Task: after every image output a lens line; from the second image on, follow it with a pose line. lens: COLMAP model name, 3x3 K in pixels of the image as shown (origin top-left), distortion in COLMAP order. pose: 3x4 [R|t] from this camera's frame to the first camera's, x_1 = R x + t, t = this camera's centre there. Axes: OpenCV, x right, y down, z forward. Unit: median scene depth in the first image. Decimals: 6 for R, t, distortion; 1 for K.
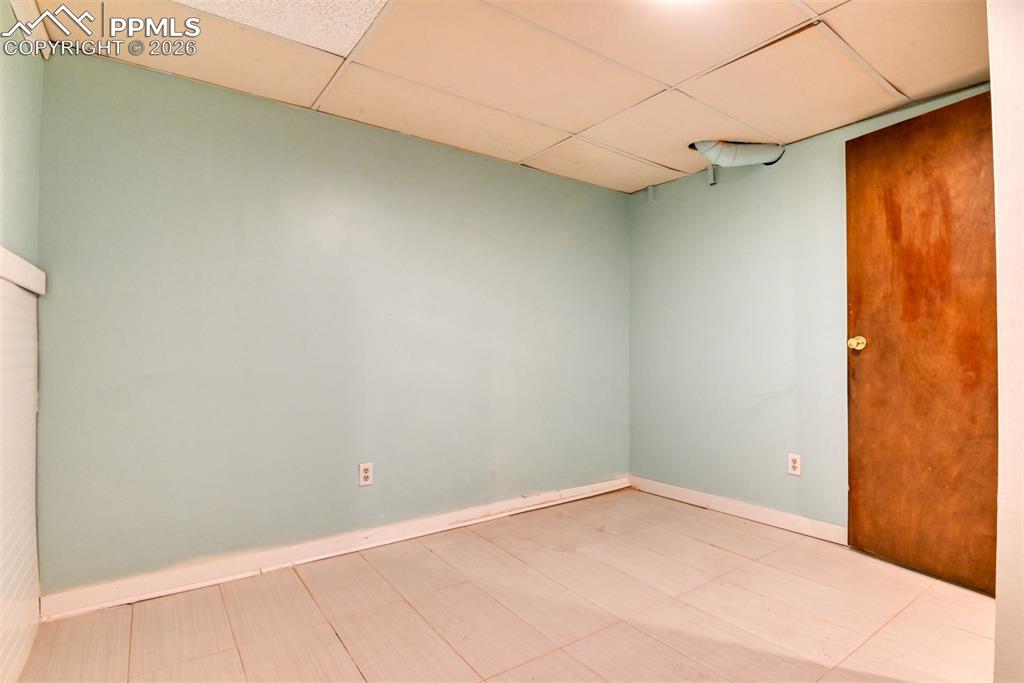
lens RADIAL K [[509.0, 0, 510.3], [0, 509.0, 343.7], [0, 0, 1]] dist [-0.026663, -0.001850]
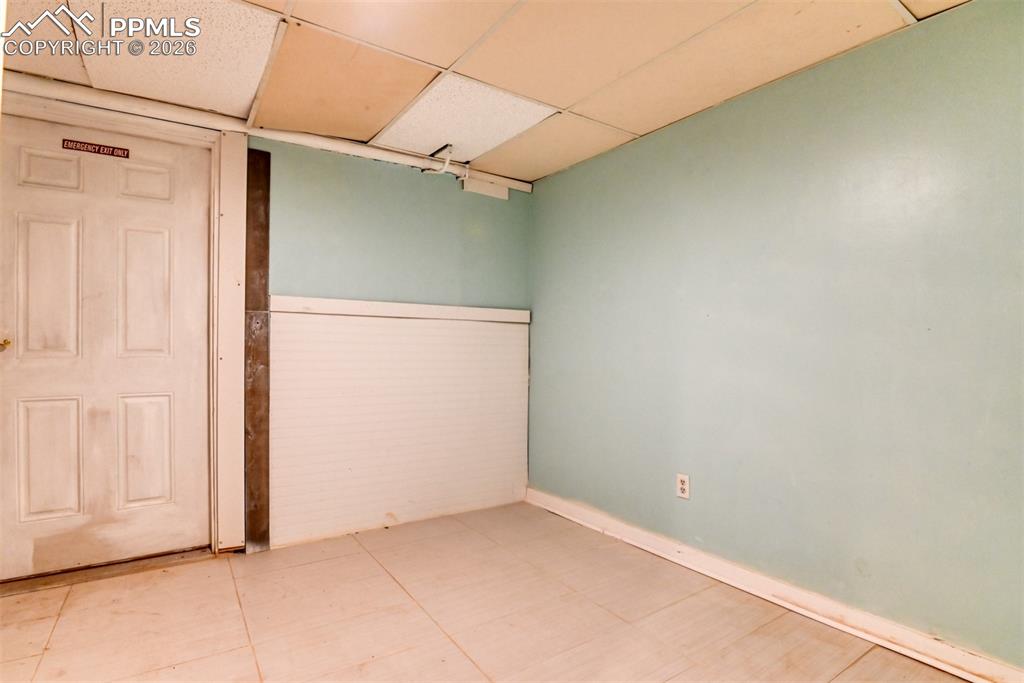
lens RADIAL K [[509.0, 0, 510.3], [0, 509.0, 345.3], [0, 0, 1]] dist [-0.026663, -0.001850]
pose [[-0.019523, -0.011574, -0.999742, 0.671907], [0.001495, 0.999932, -0.011605, 0.003900], [0.999808, -0.001721, -0.019504, 0.692735]]
